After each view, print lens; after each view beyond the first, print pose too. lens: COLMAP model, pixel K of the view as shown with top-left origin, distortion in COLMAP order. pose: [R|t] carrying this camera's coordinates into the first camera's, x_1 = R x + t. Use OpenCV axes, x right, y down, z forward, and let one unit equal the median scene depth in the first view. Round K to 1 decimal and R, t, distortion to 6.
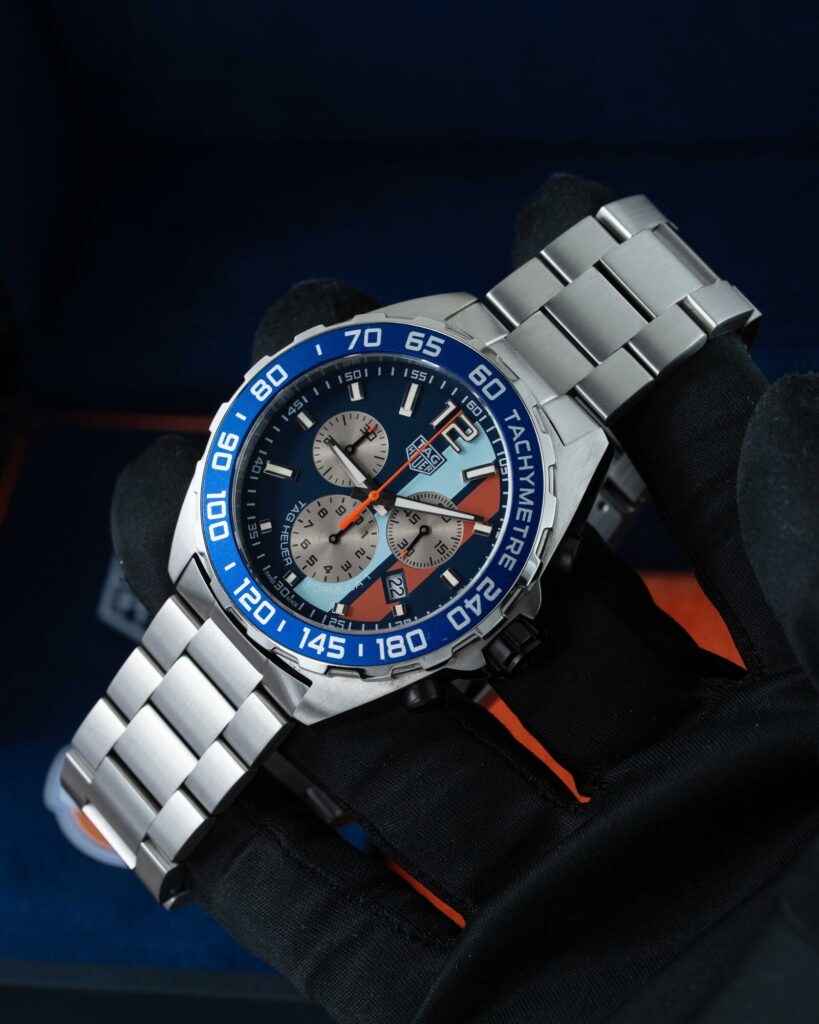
lens RADIAL K [[4905.8, 0, 408.4], [0, 4905.8, 515.4], [0, 0, 1]] dist [-1.580077, 0.000000]
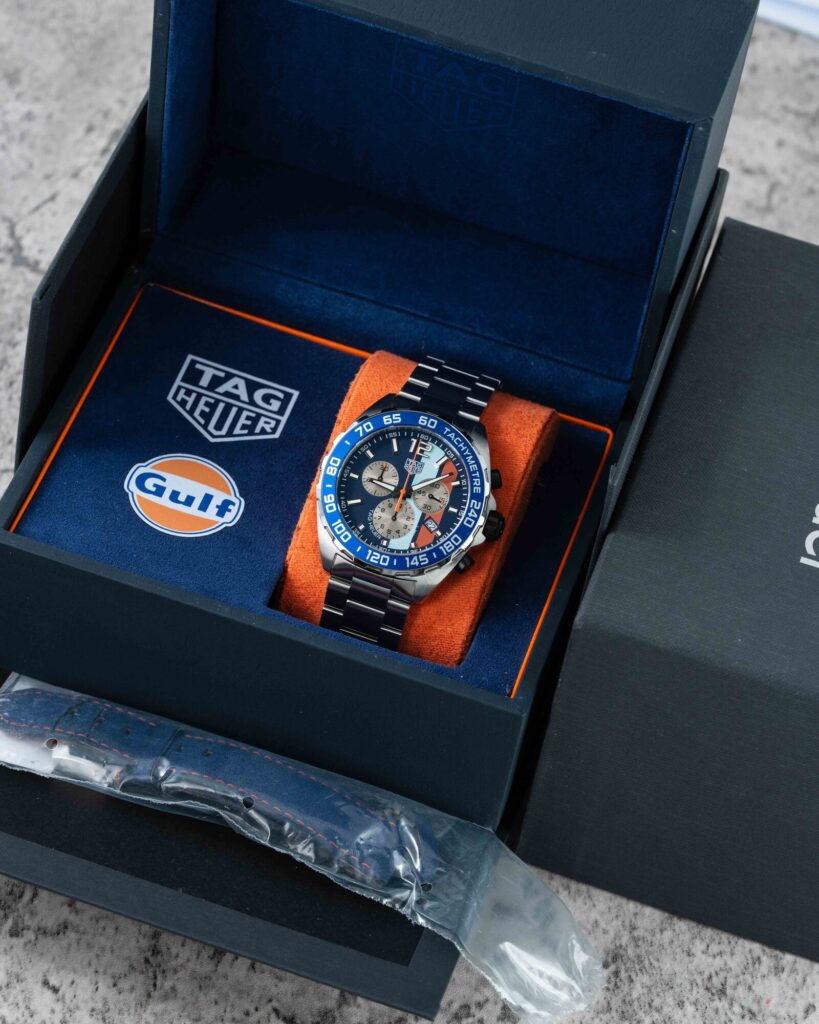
lens RADIAL K [[4905.8, 0, 407.9], [0, 4905.8, 514.6], [0, 0, 1]] dist [-1.580077, 0.000000]
pose [[0.862772, -0.407335, 0.299505, -0.656327], [0.430068, 0.902728, -0.011145, 0.030082], [-0.265832, 0.138423, 0.954030, -1.059498]]
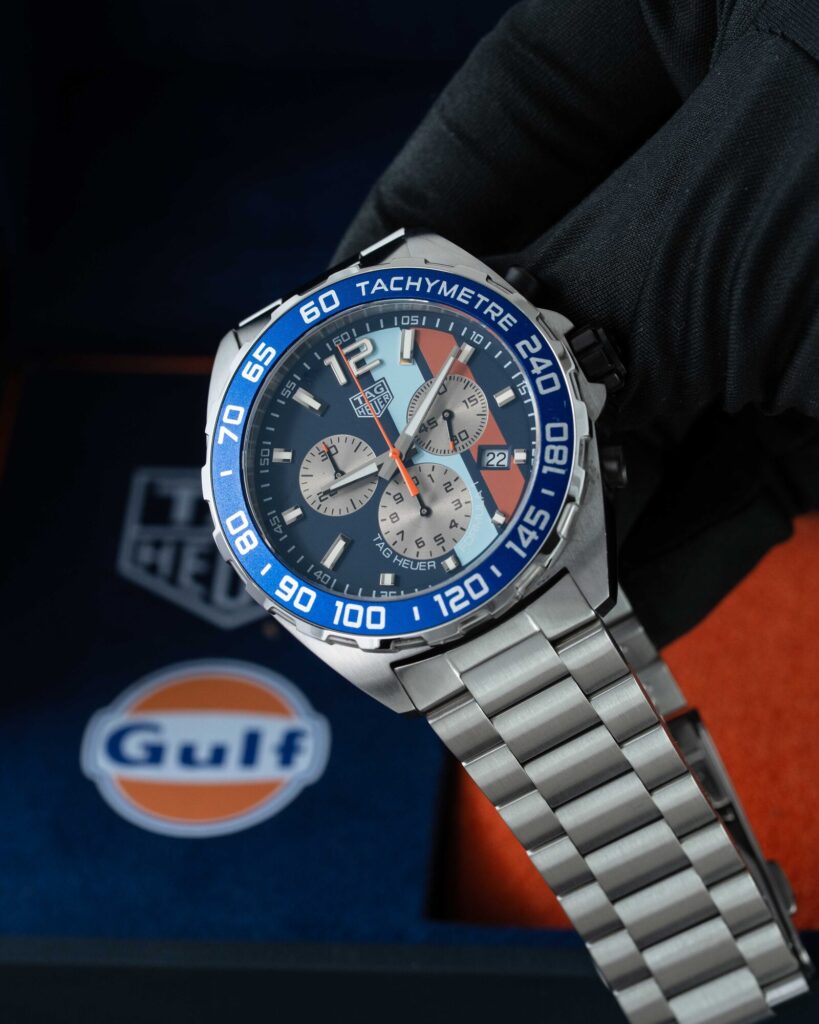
lens RADIAL K [[4905.8, 0, 410.3], [0, 4905.8, 455.4], [0, 0, 1]] dist [-1.580077, 0.000000]
pose [[0.324628, -0.861354, 0.390750, -0.368956], [0.945819, 0.292766, -0.140408, 0.129196], [0.006543, 0.415159, 0.909725, 0.156654]]
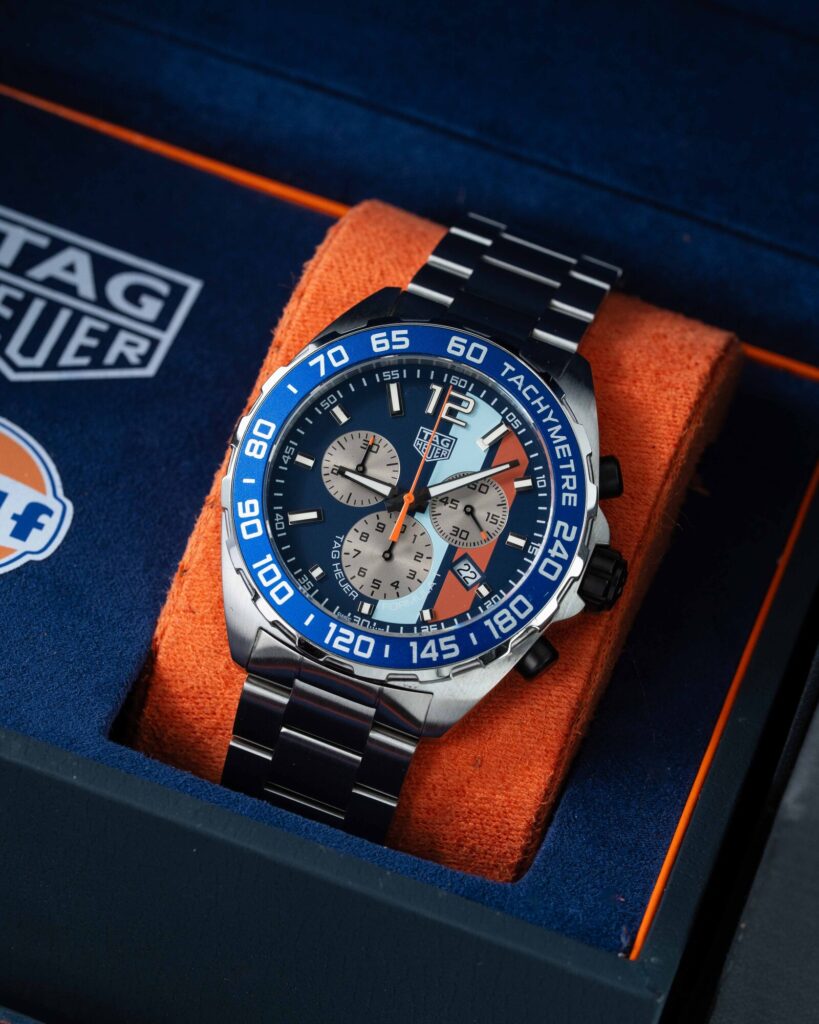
lens RADIAL K [[4905.8, 0, 437.4], [0, 4905.8, 492.0], [0, 0, 1]] dist [-1.580077, 0.000000]
pose [[0.874353, -0.381547, 0.299883, -0.300613], [0.402752, 0.915257, -0.009785, 0.006875], [-0.270736, 0.129333, 0.953926, 0.047447]]
